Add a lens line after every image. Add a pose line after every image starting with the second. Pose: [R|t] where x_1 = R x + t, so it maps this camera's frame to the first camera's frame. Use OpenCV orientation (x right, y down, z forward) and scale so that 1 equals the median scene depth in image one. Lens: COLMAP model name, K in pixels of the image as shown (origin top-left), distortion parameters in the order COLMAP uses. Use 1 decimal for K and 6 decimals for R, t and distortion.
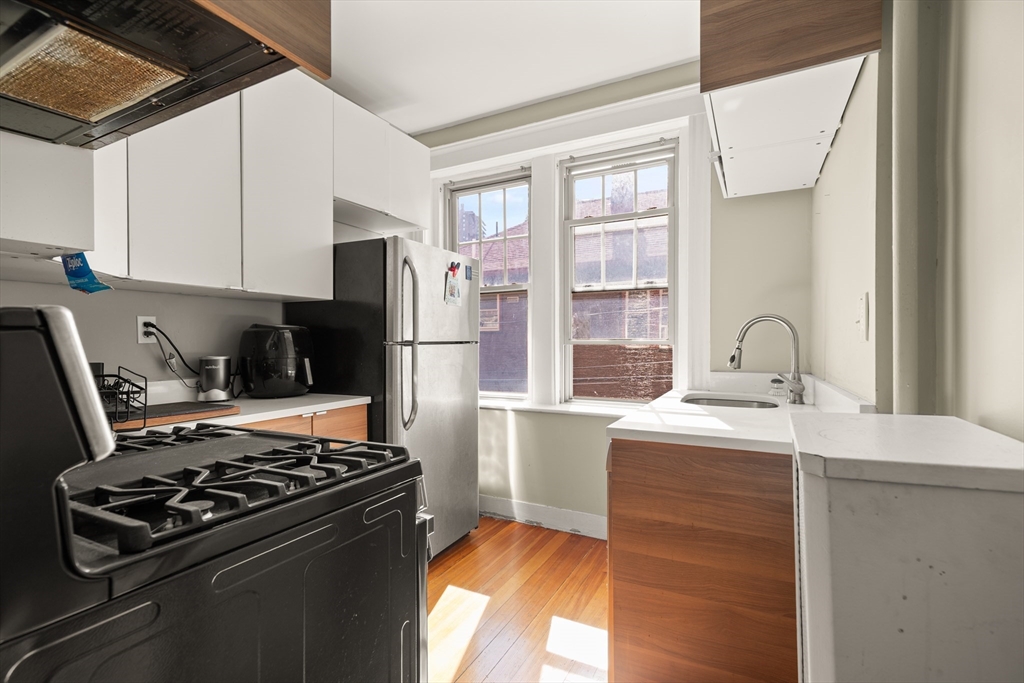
lens RADIAL K [[468.1, 0, 515.6], [0, 468.1, 336.4], [0, 0, 1]] dist [-0.000717, -0.000429]
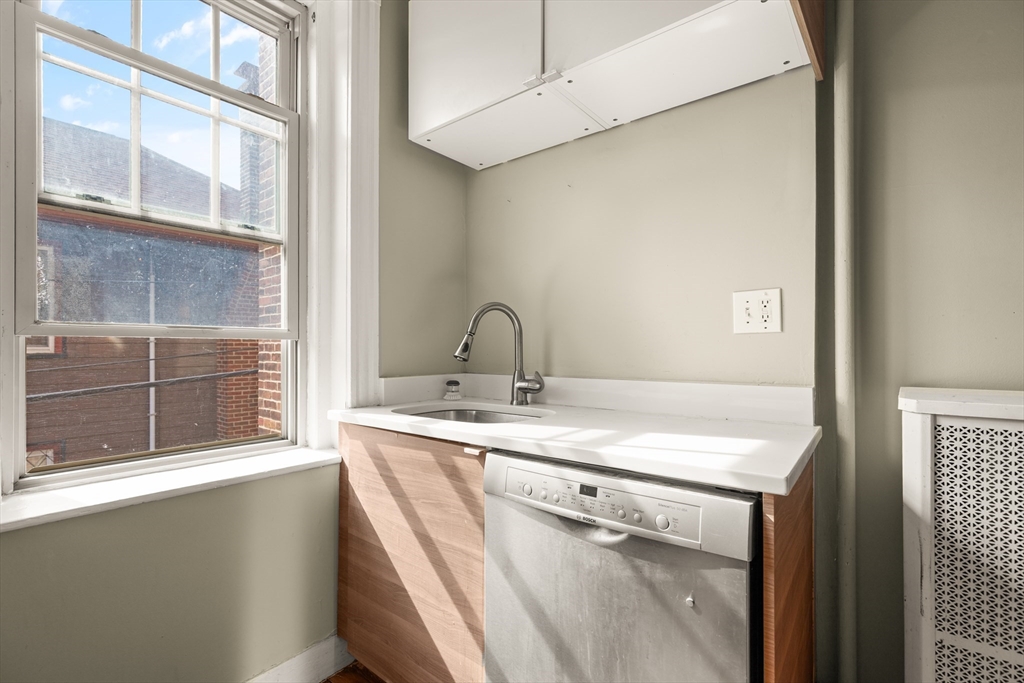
lens RADIAL K [[468.1, 0, 515.6], [0, 468.1, 336.4], [0, 0, 1]] dist [-0.000717, -0.000429]
pose [[0.191785, 0.021564, 0.981200, -0.198216], [-0.019197, 0.999650, -0.018218, 0.019638], [-0.981249, -0.015342, 0.192132, 0.577920]]
